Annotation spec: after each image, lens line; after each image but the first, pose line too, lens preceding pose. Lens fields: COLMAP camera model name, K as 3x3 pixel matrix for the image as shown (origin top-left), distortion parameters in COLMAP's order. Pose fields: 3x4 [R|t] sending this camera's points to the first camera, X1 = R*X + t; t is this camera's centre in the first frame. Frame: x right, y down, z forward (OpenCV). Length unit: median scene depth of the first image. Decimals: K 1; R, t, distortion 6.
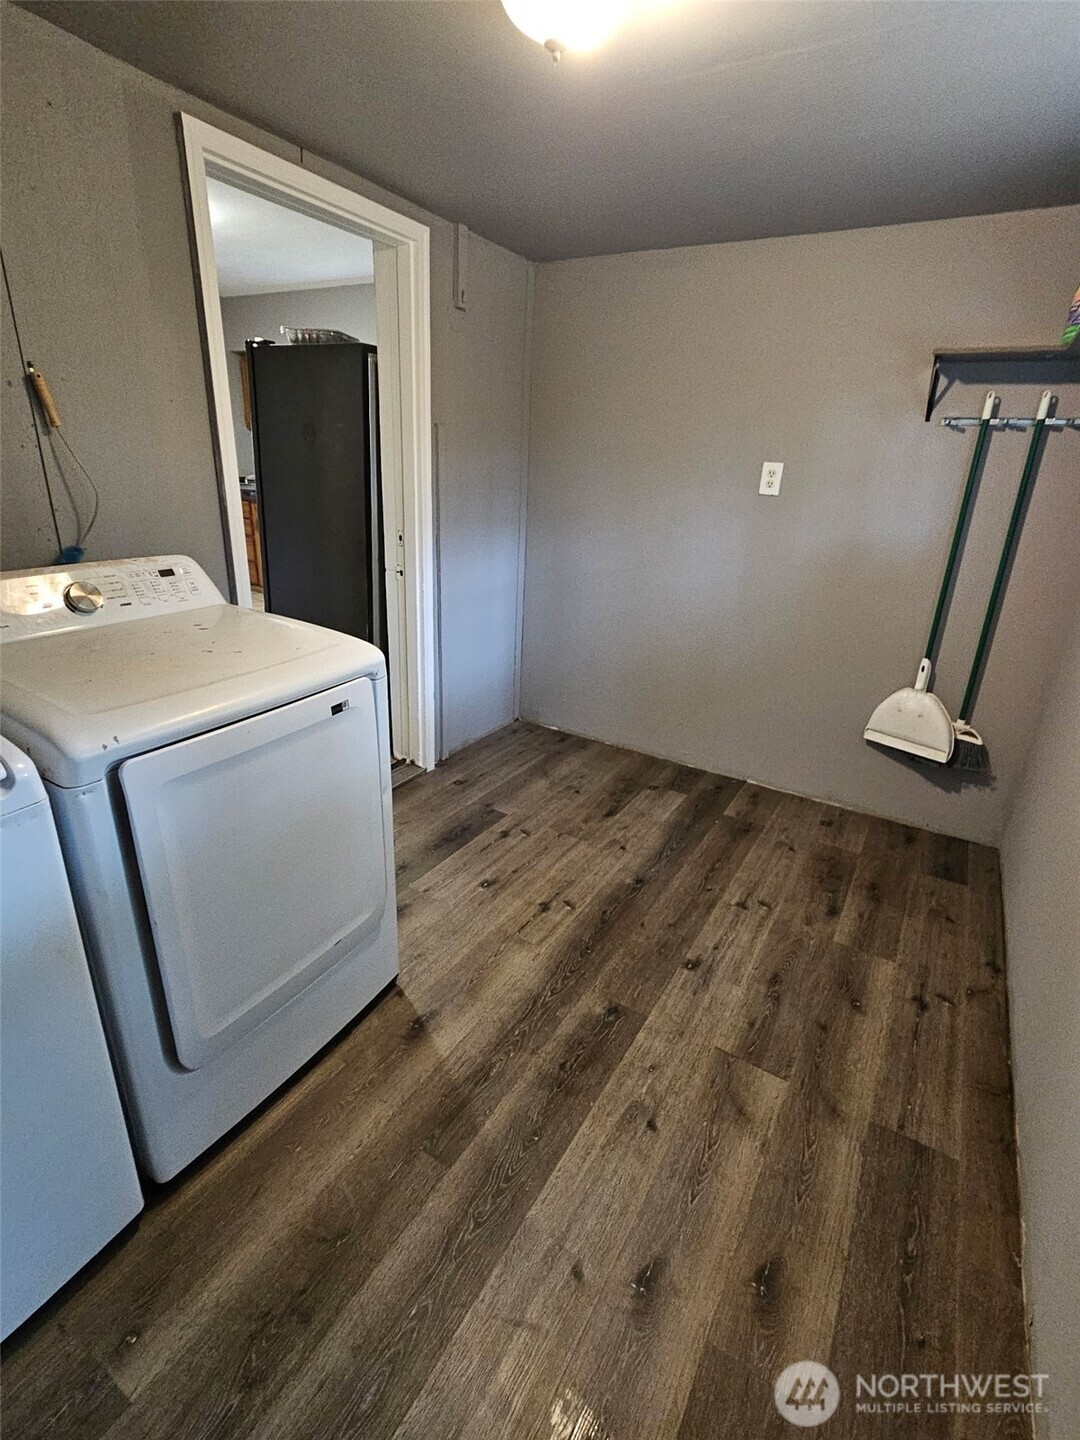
lens RADIAL K [[685.6, 0, 544.9], [0, 685.6, 718.5], [0, 0, 1]] dist [-0.000729, -0.001028]
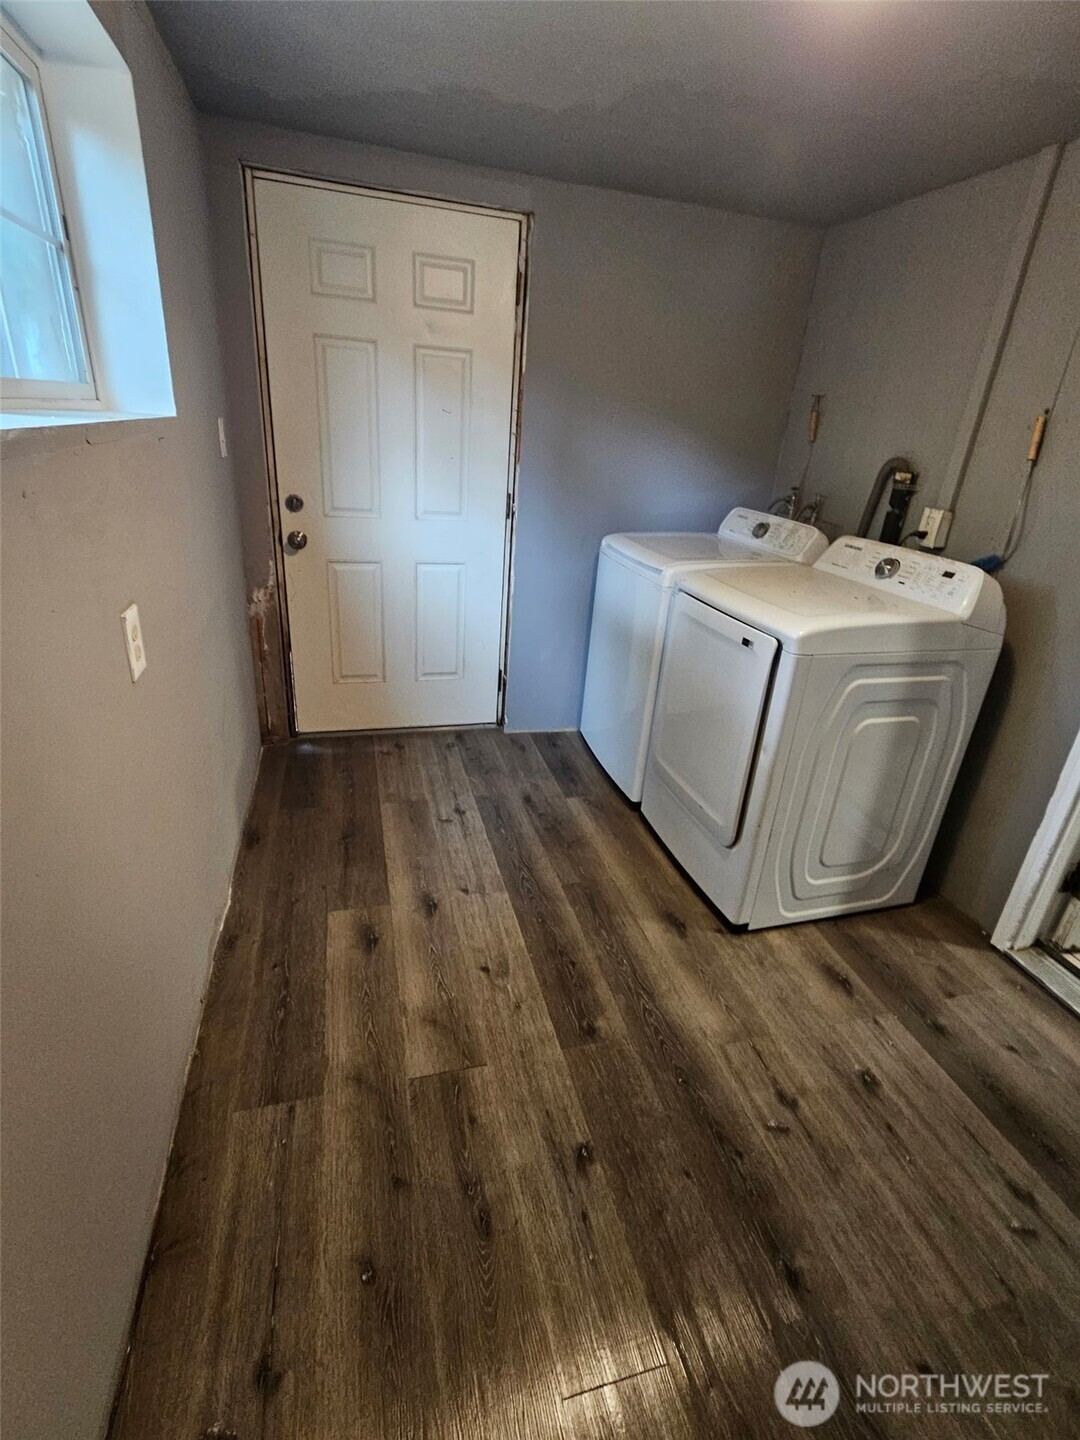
lens RADIAL K [[685.6, 0, 546.8], [0, 685.6, 719.4], [0, 0, 1]] dist [-0.000729, -0.001028]
pose [[-0.684734, 0.199023, -0.701091, 0.777316], [-0.358634, 0.745436, 0.561878, -0.430217], [0.634445, 0.636172, -0.439049, 1.205371]]
